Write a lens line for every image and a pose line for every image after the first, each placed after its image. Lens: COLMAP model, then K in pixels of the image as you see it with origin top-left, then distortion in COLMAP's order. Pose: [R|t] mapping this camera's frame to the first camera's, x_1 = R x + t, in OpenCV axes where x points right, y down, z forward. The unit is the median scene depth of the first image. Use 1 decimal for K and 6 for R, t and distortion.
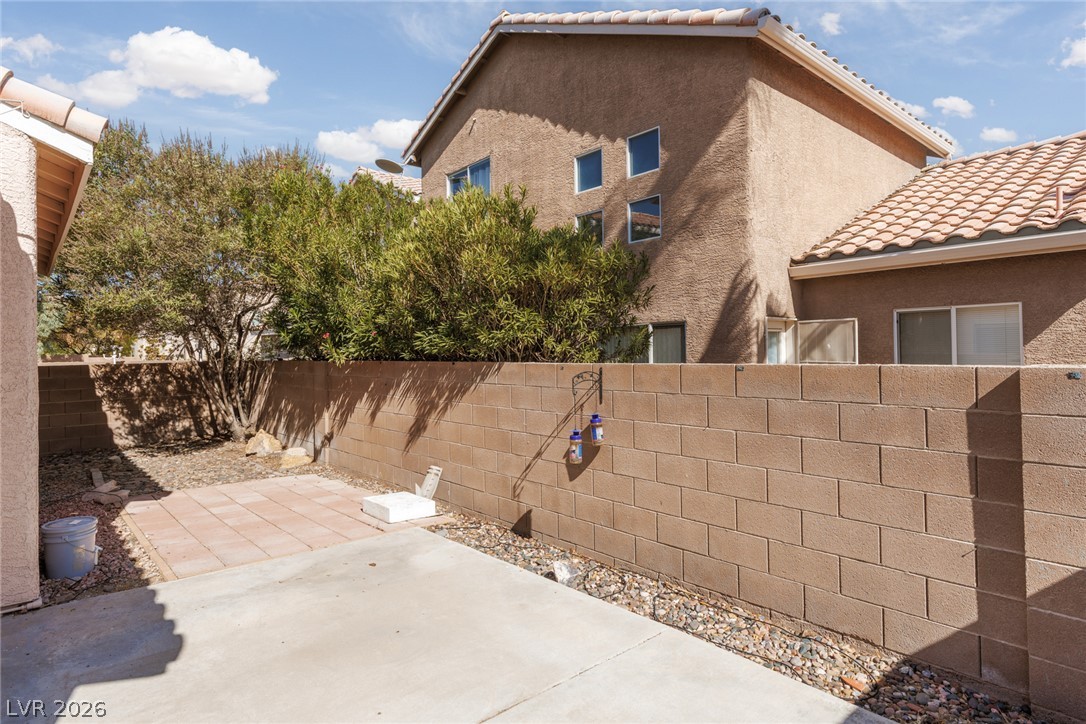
lens RADIAL K [[592.5, 0, 554.7], [0, 592.5, 352.9], [0, 0, 1]] dist [0.001362, -0.000553]
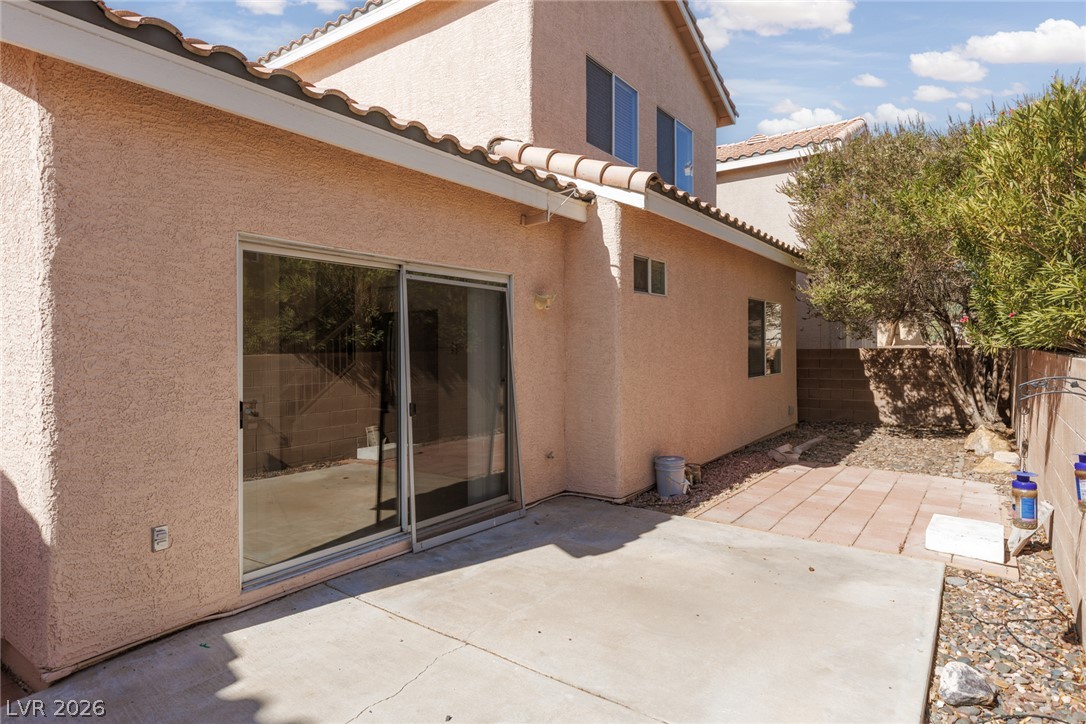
lens RADIAL K [[592.5, 0, 554.7], [0, 592.5, 352.9], [0, 0, 1]] dist [0.001362, -0.000553]
pose [[0.242466, 0.026949, -0.969786, 0.191037], [-0.000623, 0.999618, 0.027623, -0.003109], [0.970160, -0.006093, 0.242390, 0.150141]]
